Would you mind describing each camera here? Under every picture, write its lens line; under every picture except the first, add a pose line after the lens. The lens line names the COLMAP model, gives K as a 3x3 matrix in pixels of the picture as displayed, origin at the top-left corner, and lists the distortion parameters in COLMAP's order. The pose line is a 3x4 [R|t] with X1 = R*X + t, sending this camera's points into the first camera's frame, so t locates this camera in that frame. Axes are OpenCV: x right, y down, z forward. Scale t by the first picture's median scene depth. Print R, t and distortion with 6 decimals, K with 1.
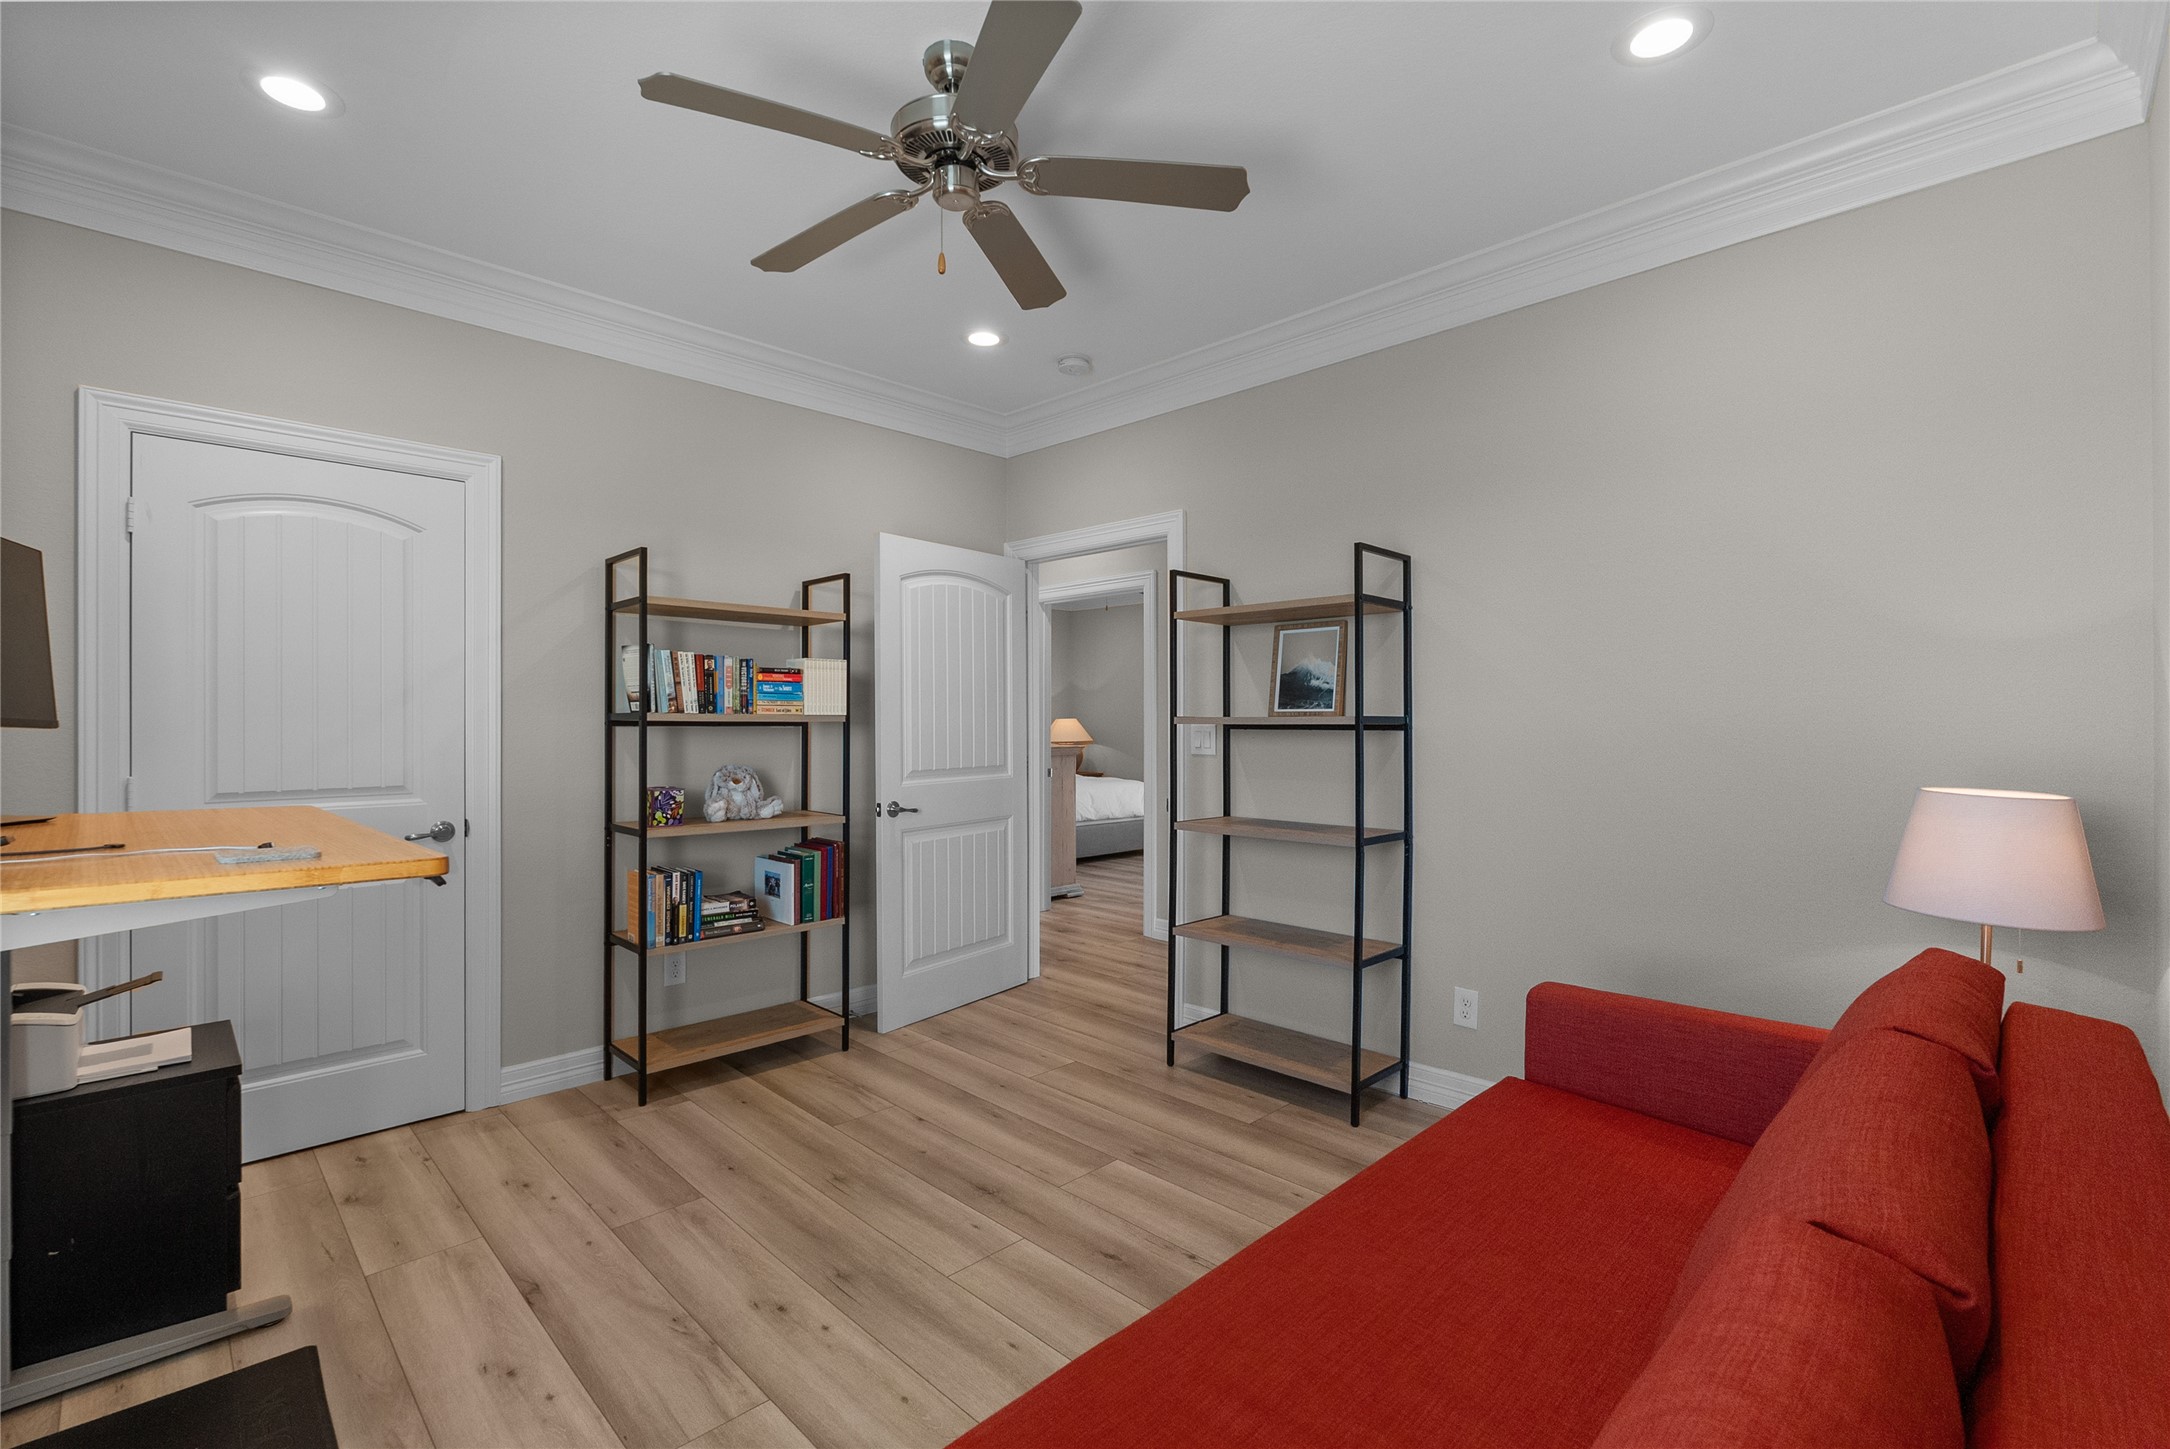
lens RADIAL K [[965.2, 0, 1101.1], [0, 965.2, 720.8], [0, 0, 1]] dist [-0.008196, 0.000663]
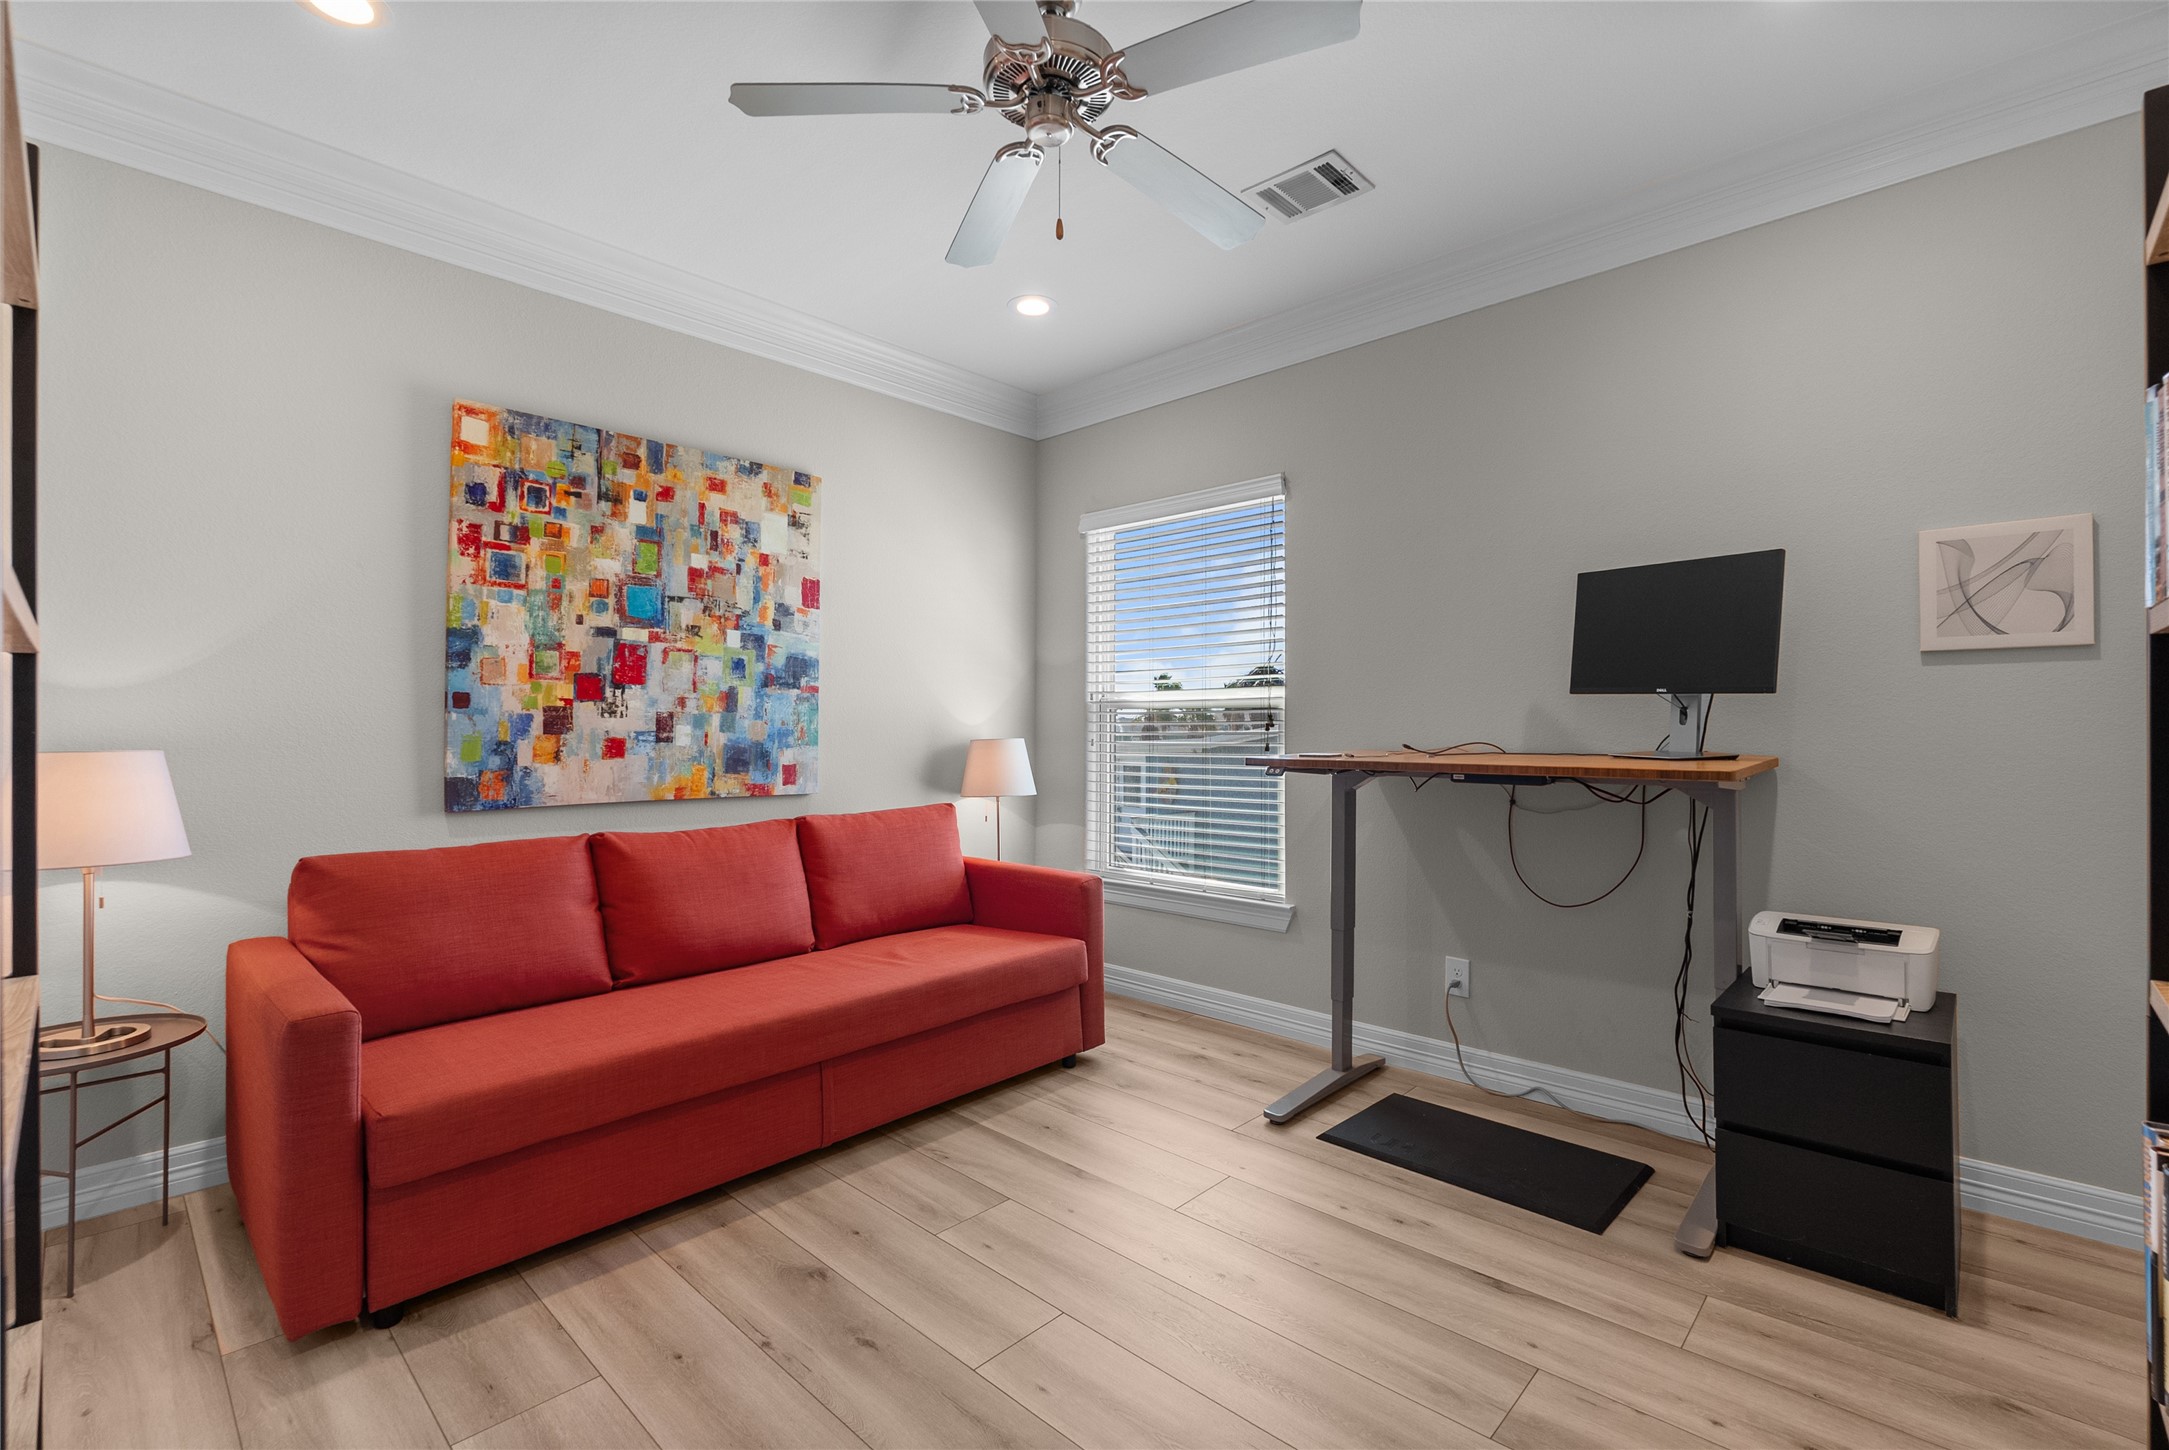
lens RADIAL K [[964.7, 0, 1079.9], [0, 964.7, 722.2], [0, 0, 1]] dist [-0.008196, 0.000663]
pose [[-0.999927, -0.007880, -0.009130, -0.153383], [-0.007950, 0.999939, 0.007648, 0.034094], [0.009070, 0.007720, -0.999929, 1.768514]]
